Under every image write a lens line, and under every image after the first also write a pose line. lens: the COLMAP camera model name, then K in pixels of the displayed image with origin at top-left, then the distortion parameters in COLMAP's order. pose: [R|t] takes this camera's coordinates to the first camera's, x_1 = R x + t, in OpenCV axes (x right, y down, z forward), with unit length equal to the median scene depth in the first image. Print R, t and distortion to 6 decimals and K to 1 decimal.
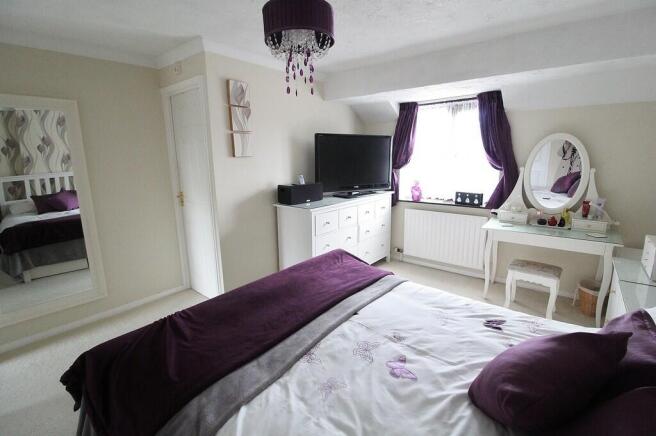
lens RADIAL K [[302.8, 0, 328.0], [0, 302.8, 218.0], [0, 0, 1]] dist [-0.000297, -0.000008]
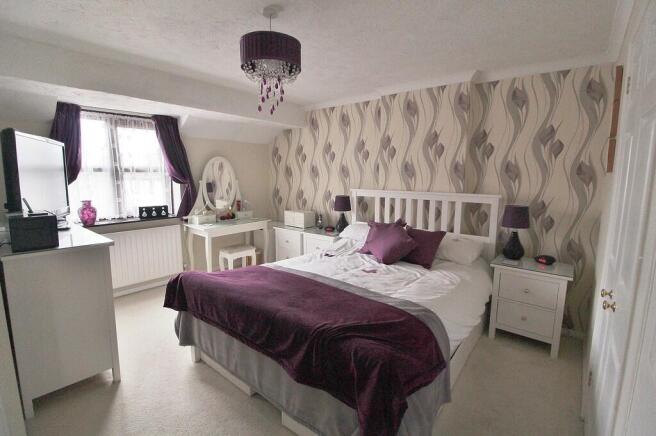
lens RADIAL K [[310.3, 0, 328.0], [0, 310.3, 218.0], [0, 0, 1]] dist [-0.001458, -0.000295]
pose [[0.003247, -0.127137, 0.991880, -0.753862], [0.200306, 0.971865, 0.123915, -0.070439], [-0.979728, 0.198277, 0.028622, 0.484027]]
